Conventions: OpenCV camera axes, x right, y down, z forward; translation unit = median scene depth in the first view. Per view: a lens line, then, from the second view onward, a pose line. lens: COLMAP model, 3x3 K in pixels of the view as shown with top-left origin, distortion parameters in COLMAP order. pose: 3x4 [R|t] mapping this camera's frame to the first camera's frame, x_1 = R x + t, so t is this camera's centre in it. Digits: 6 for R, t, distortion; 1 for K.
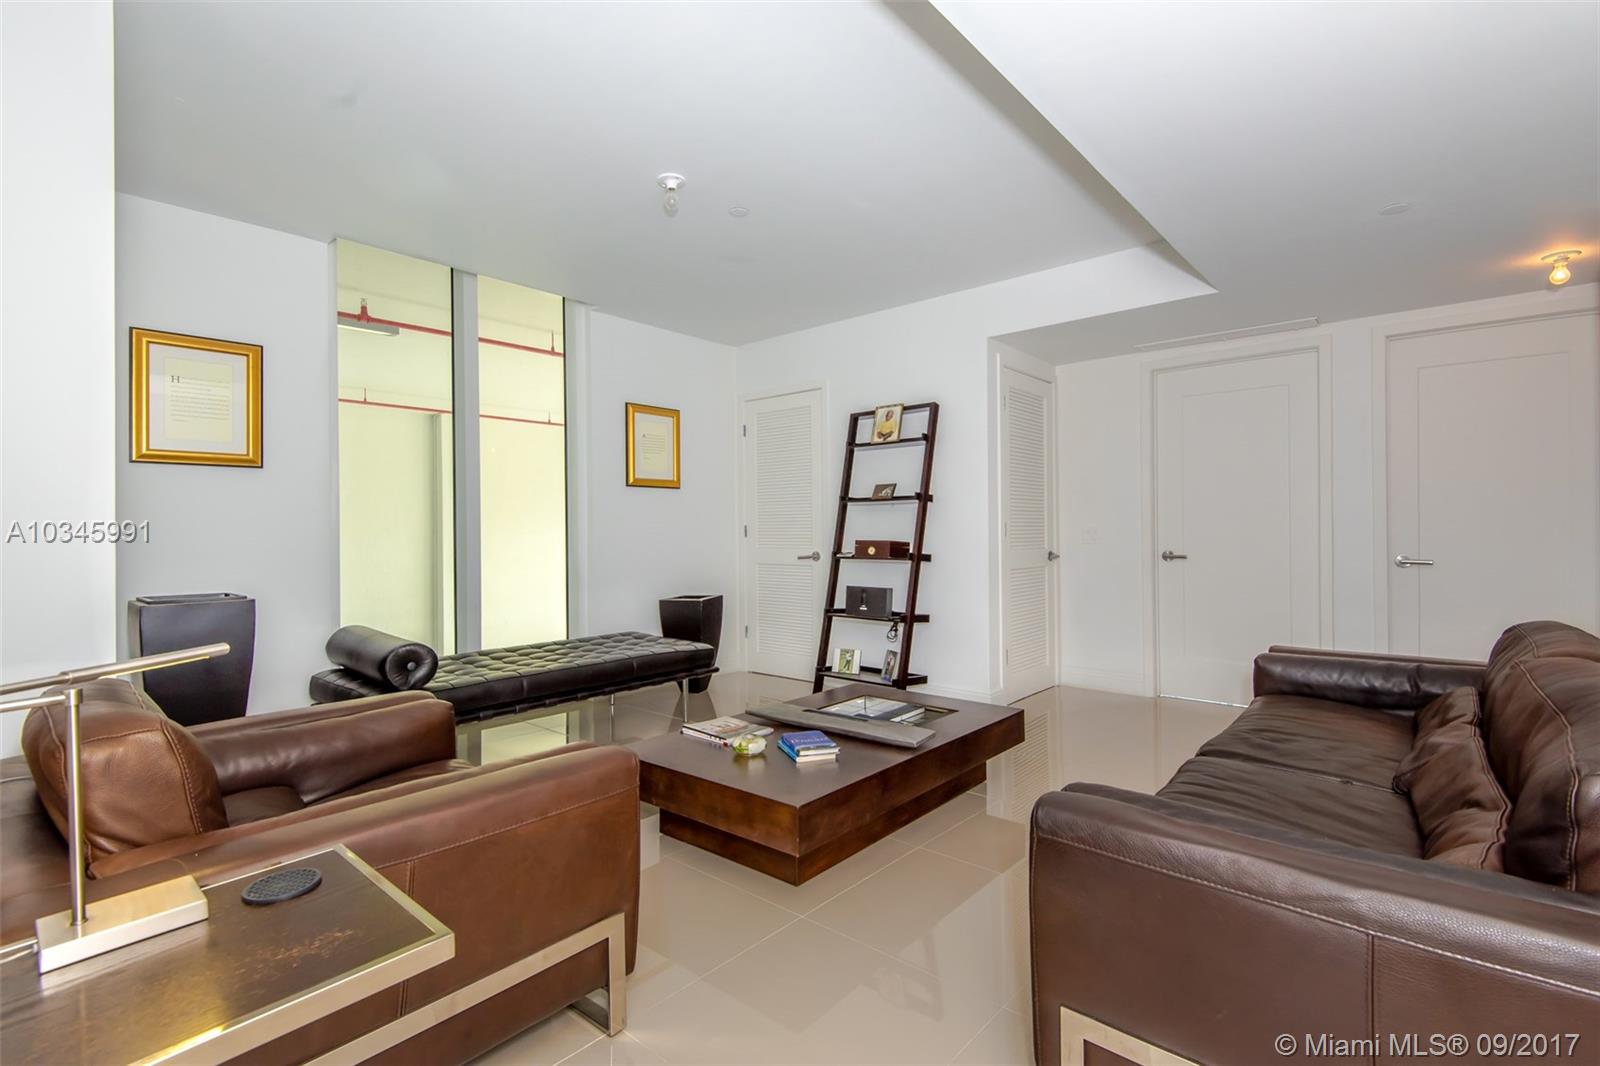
lens RADIAL K [[739.8, 0, 800.8], [0, 739.8, 531.5], [0, 0, 1]] dist [0.021706, -0.005471]
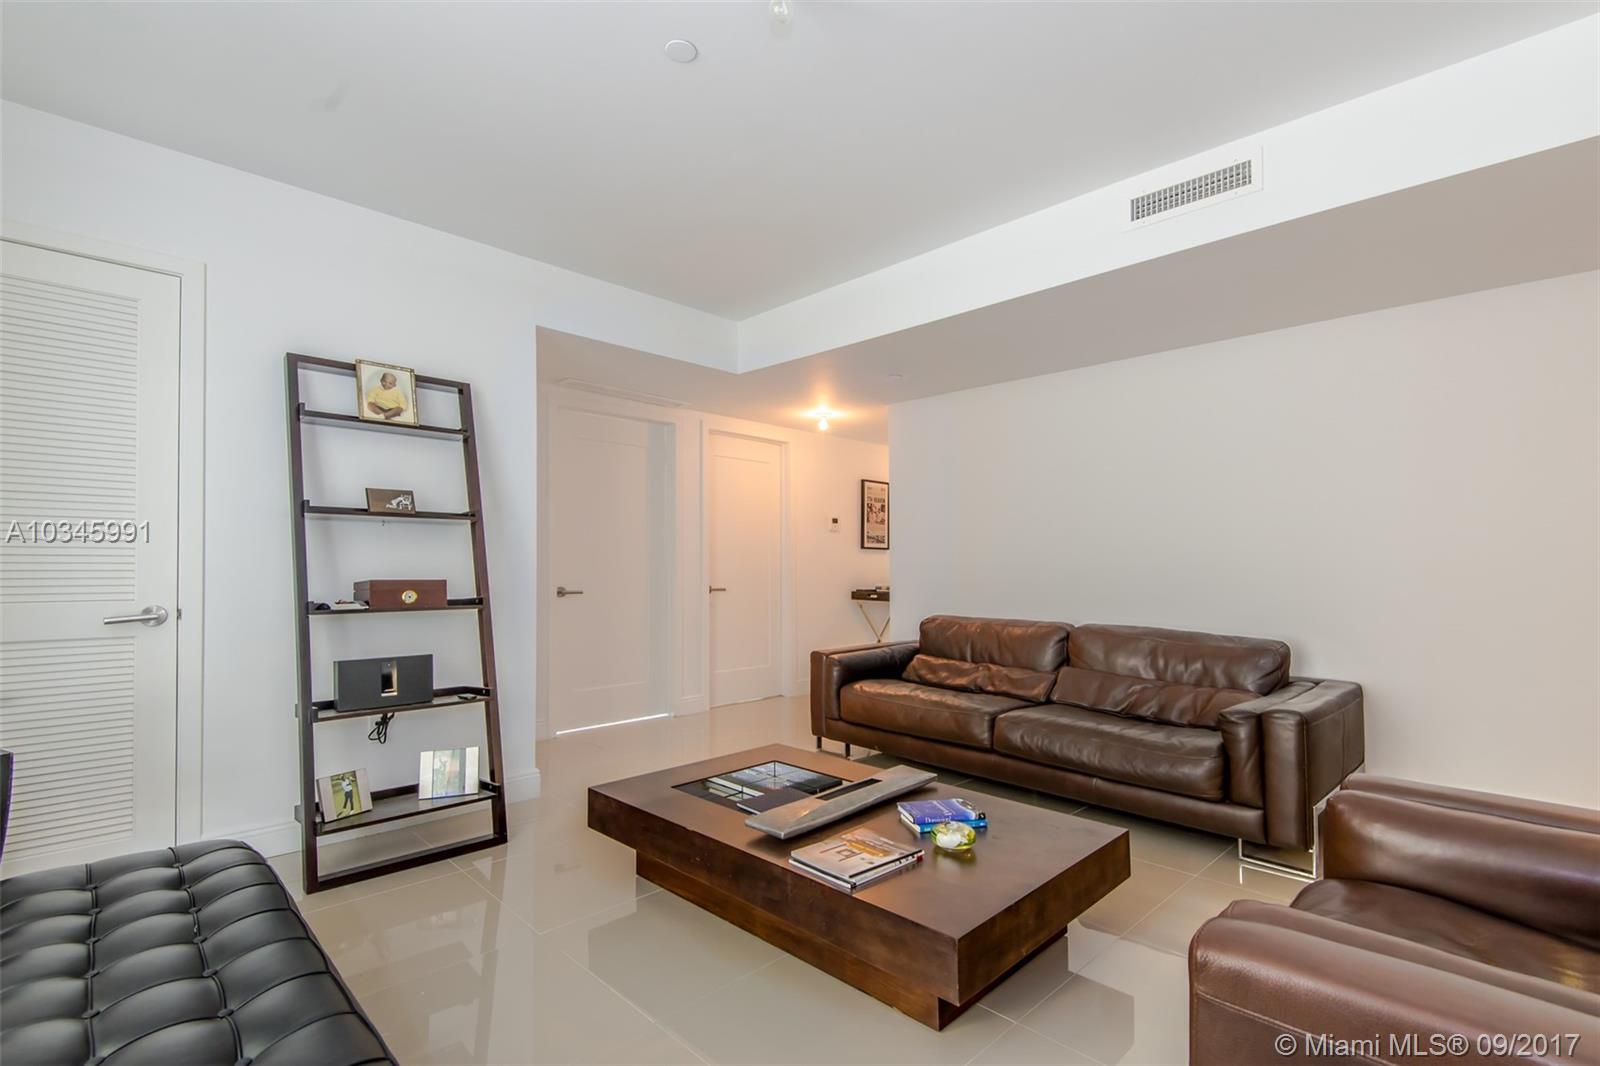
lens RADIAL K [[739.8, 0, 801.0], [0, 739.8, 547.3], [0, 0, 1]] dist [0.021706, -0.005471]
pose [[0.069208, 0.031916, 0.997092, -0.490000], [-0.005017, 0.999487, -0.031645, 0.002702], [-0.997590, -0.002813, 0.069333, 0.614076]]
